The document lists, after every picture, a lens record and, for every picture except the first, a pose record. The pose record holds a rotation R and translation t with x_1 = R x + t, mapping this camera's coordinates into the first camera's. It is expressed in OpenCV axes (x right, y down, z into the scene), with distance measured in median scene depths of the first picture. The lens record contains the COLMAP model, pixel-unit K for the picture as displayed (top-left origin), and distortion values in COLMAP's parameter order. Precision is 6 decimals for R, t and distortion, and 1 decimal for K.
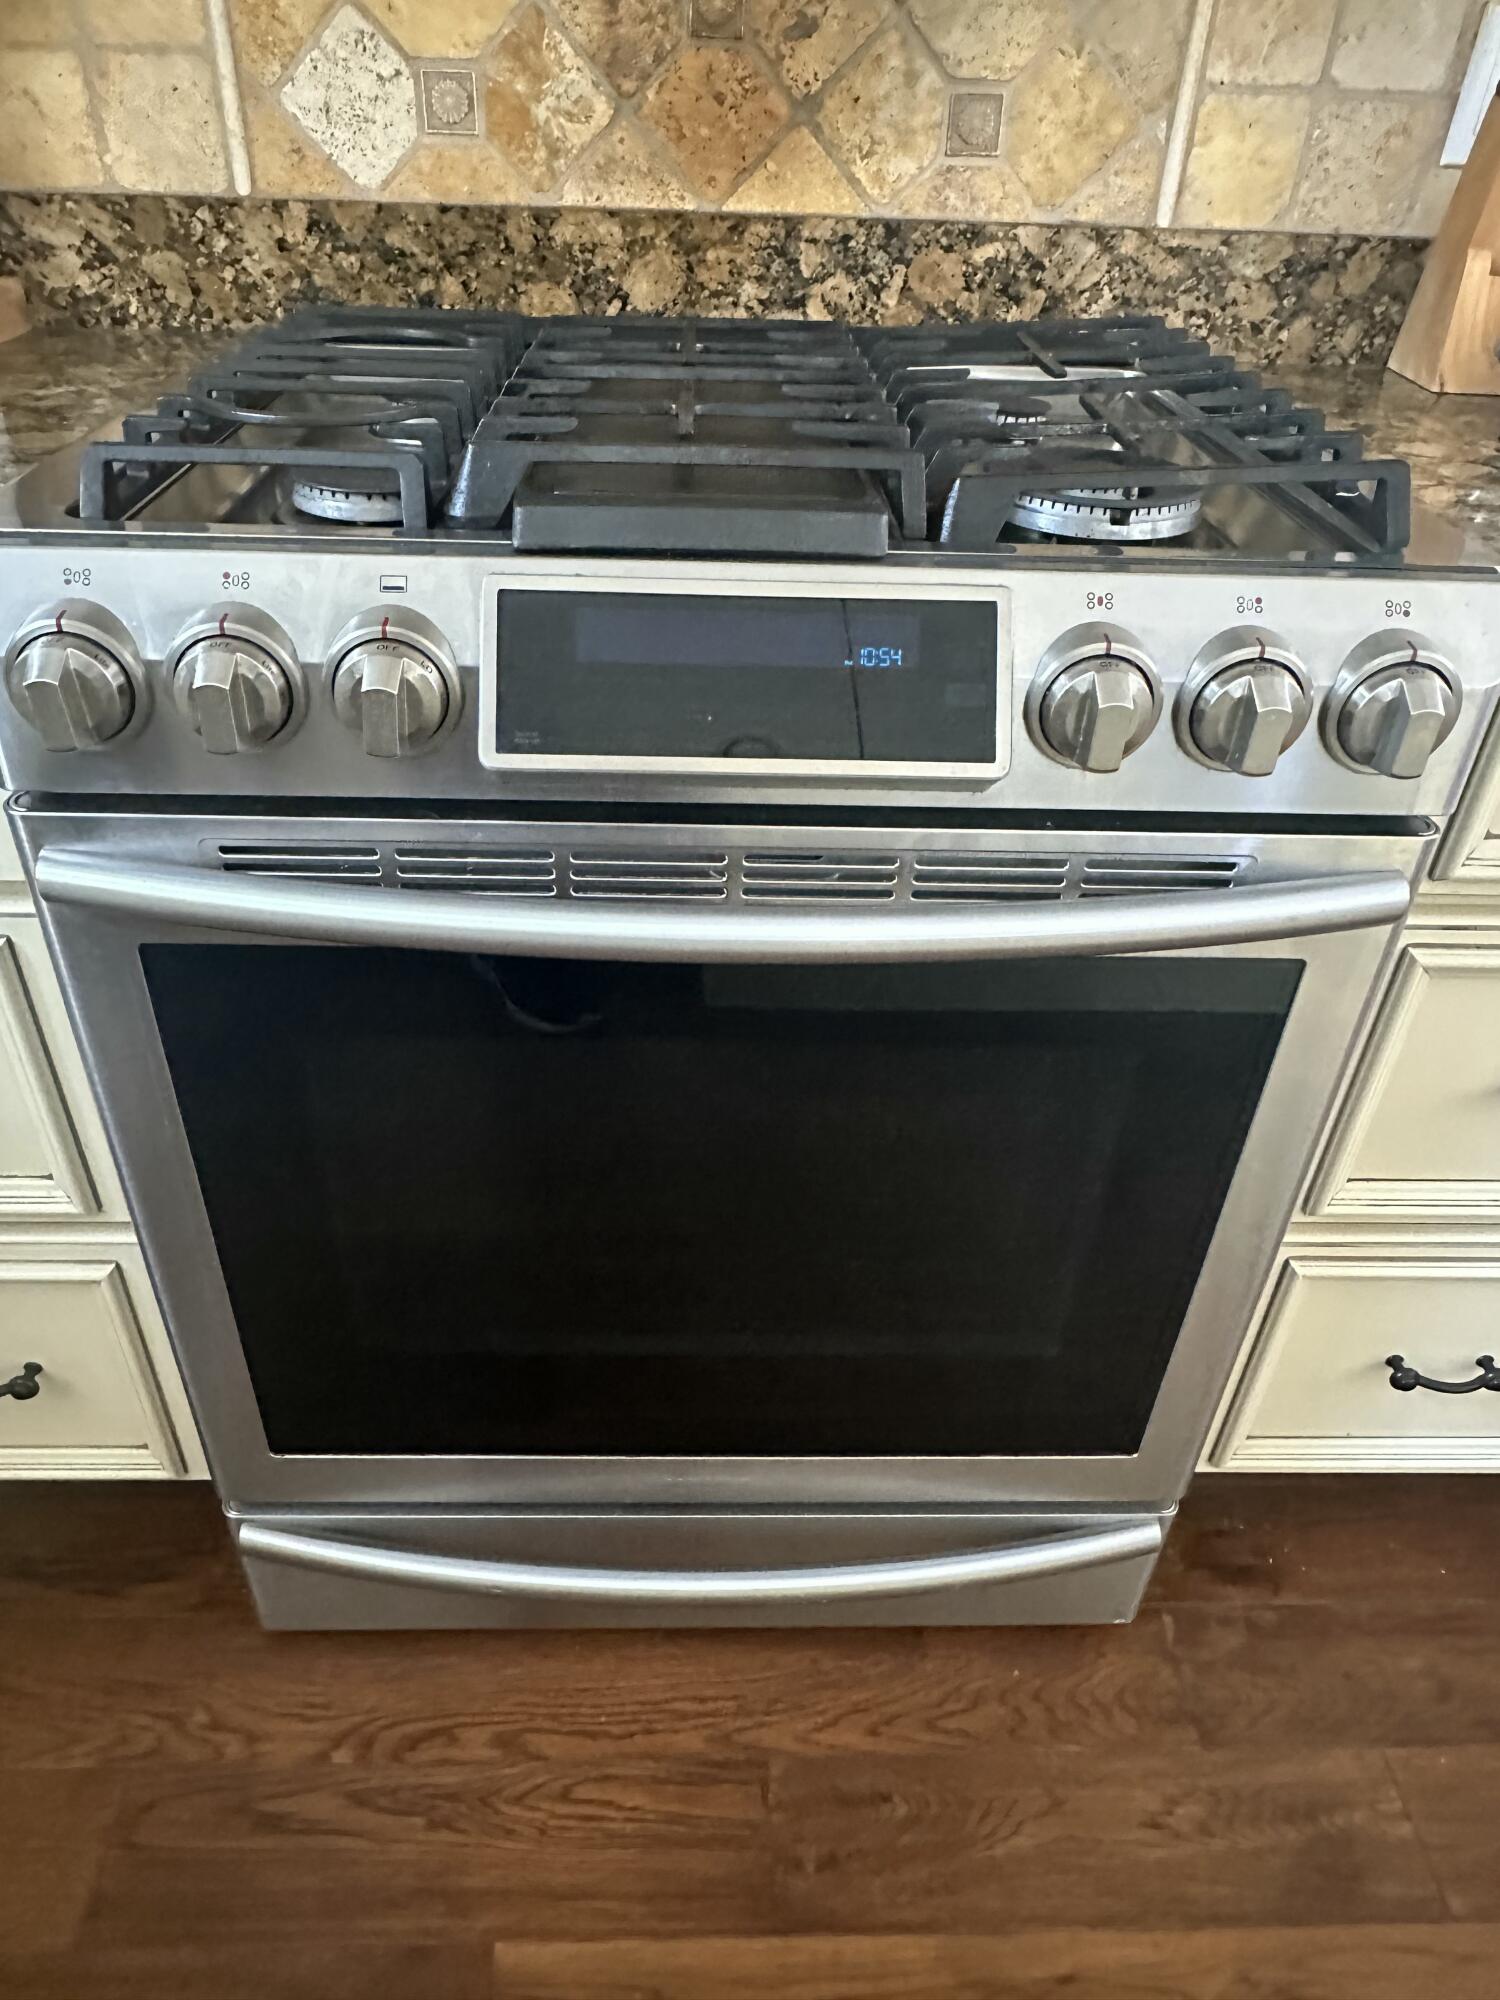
lens RADIAL K [[1329.1, 0, 732.5], [0, 1329.1, 991.8], [0, 0, 1]] dist [-0.010472, 0.003675]
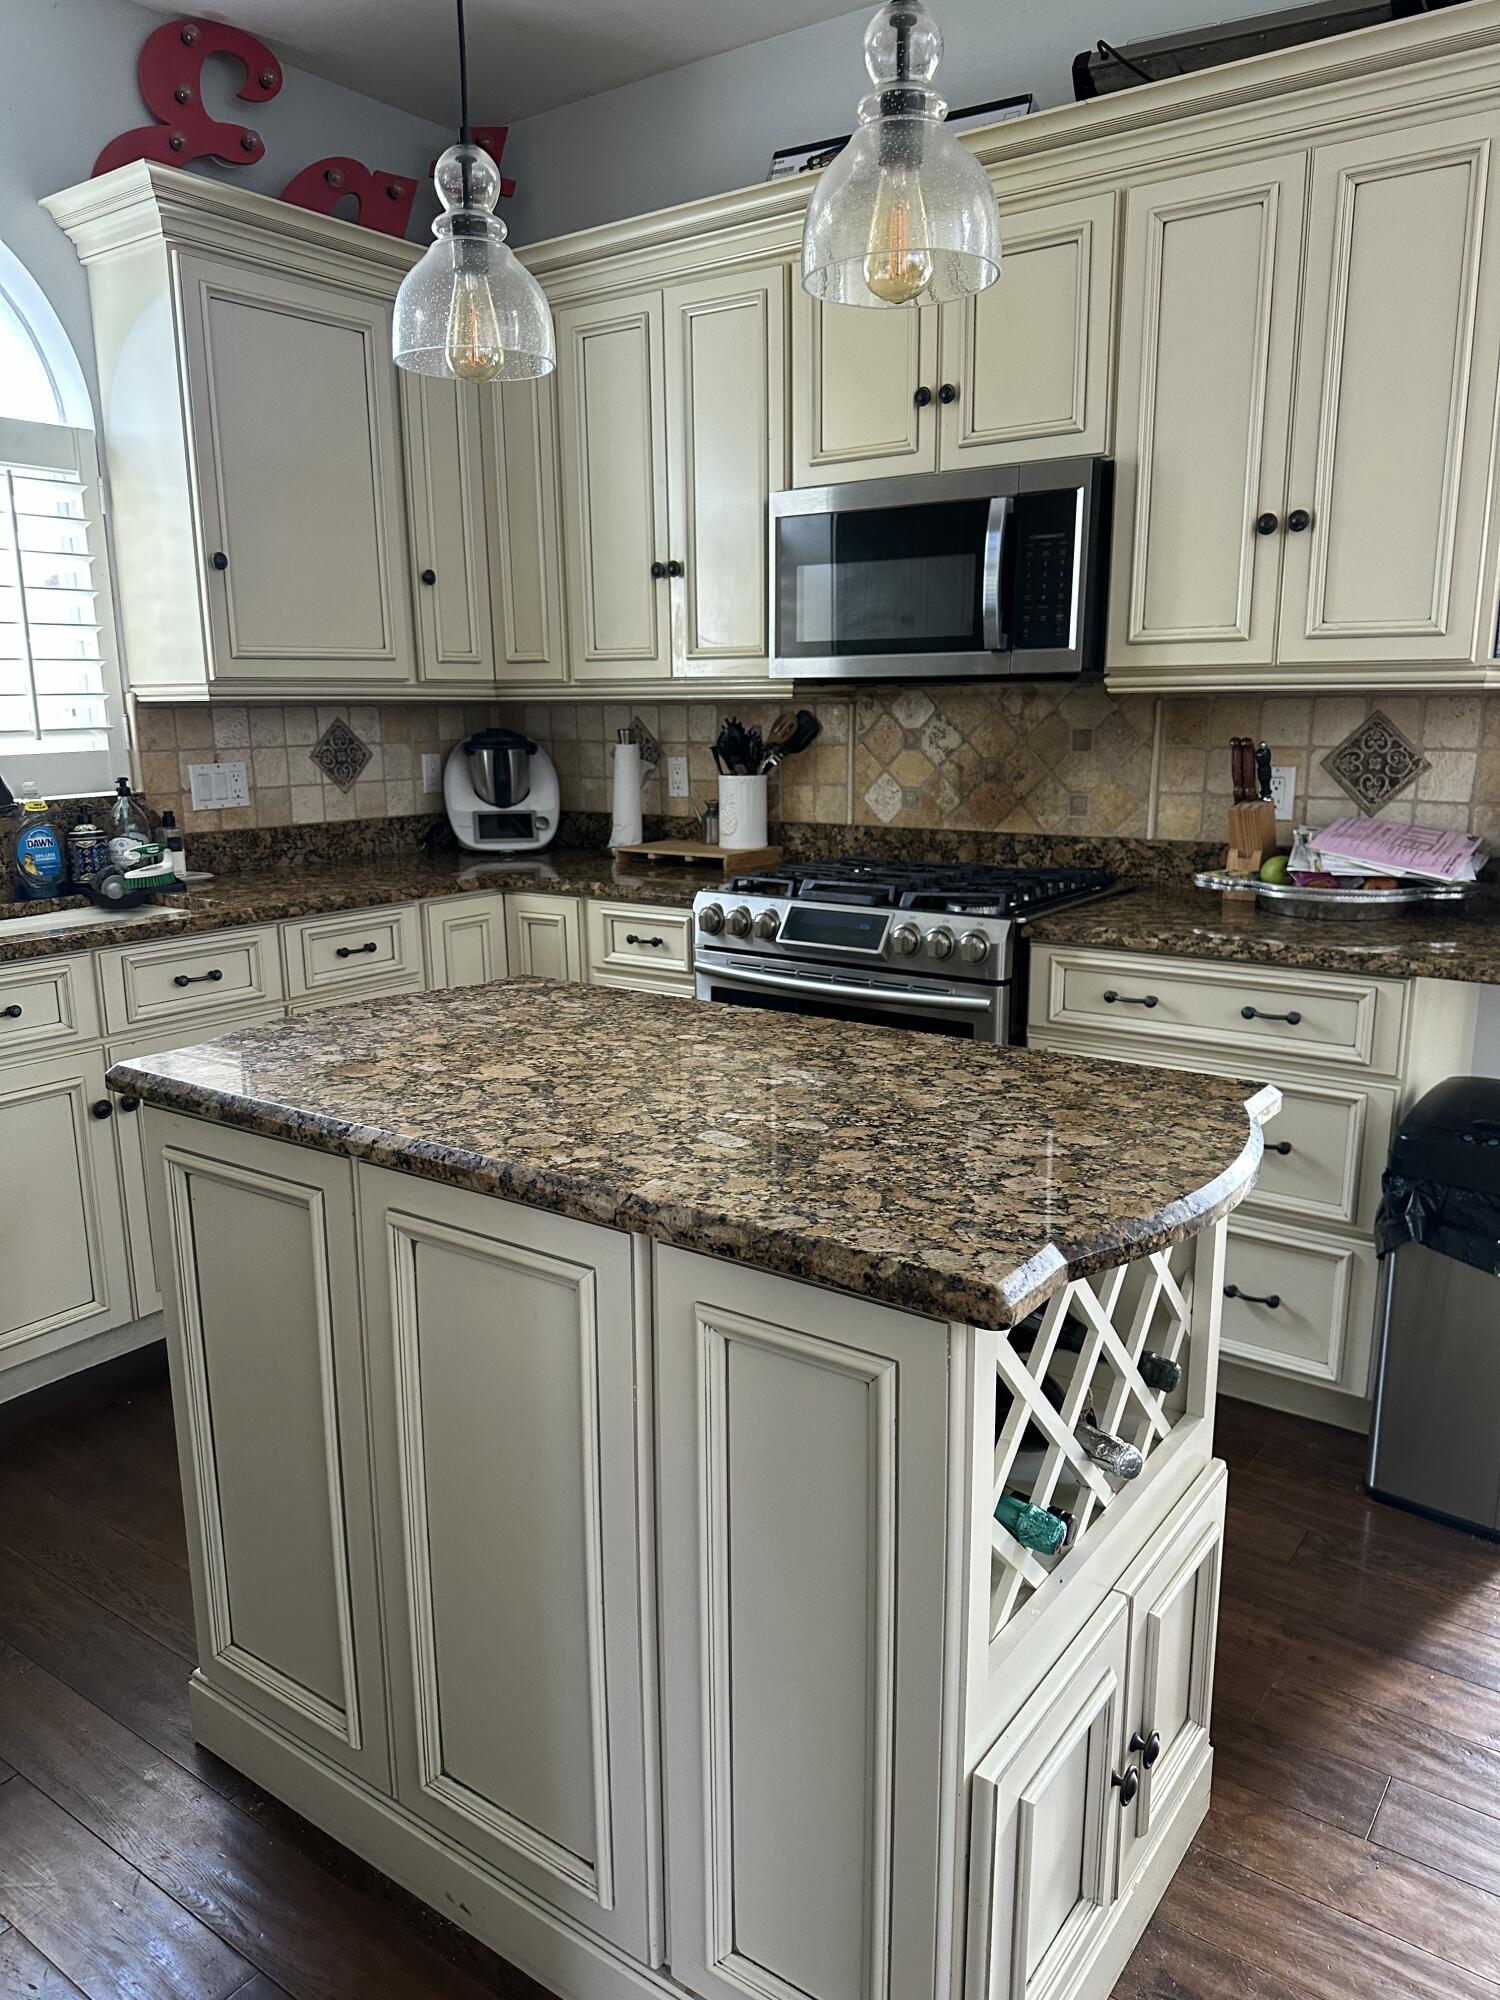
lens RADIAL K [[1410.4, 0, 743.0], [0, 1410.4, 1016.3], [0, 0, 1]] dist [0.073828, -0.089420]
pose [[0.783182, 0.098374, -0.613961, 1.475148], [-0.328674, 0.903681, -0.274470, 0.770256], [0.527824, 0.416753, 0.740080, -1.350746]]
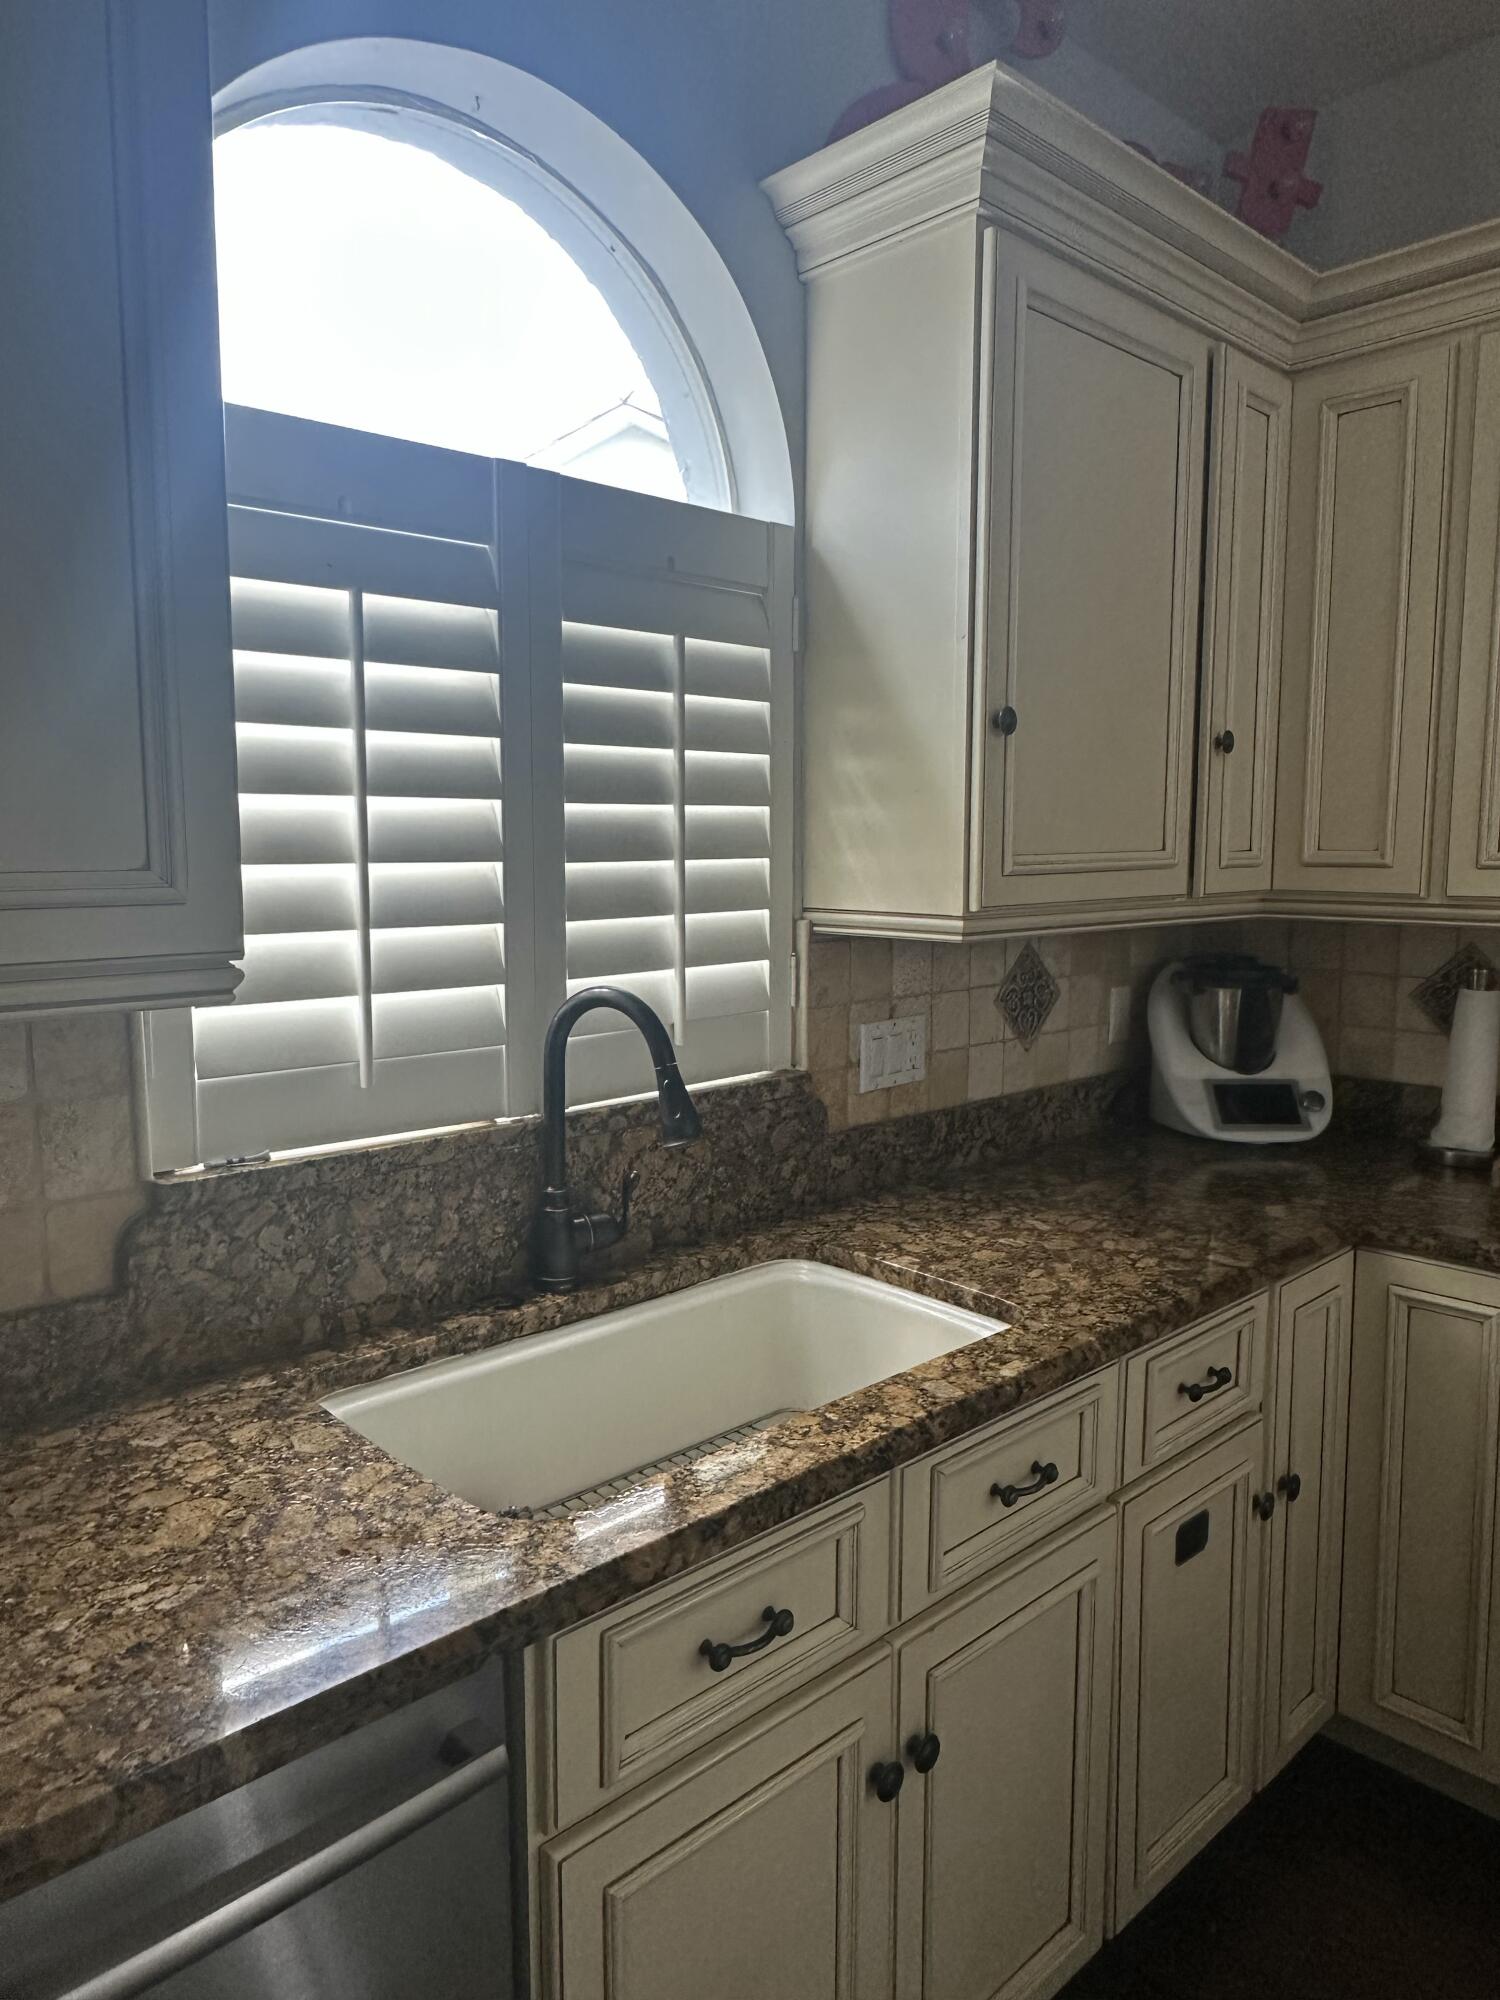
lens RADIAL K [[1329.1, 0, 746.0], [0, 1329.1, 998.8], [0, 0, 1]] dist [-0.010472, 0.003675]
pose [[0.659749, 0.062108, -0.748915, -0.126961], [-0.416995, 0.859331, -0.296083, 0.416265], [0.625177, 0.507634, 0.592841, -1.157267]]
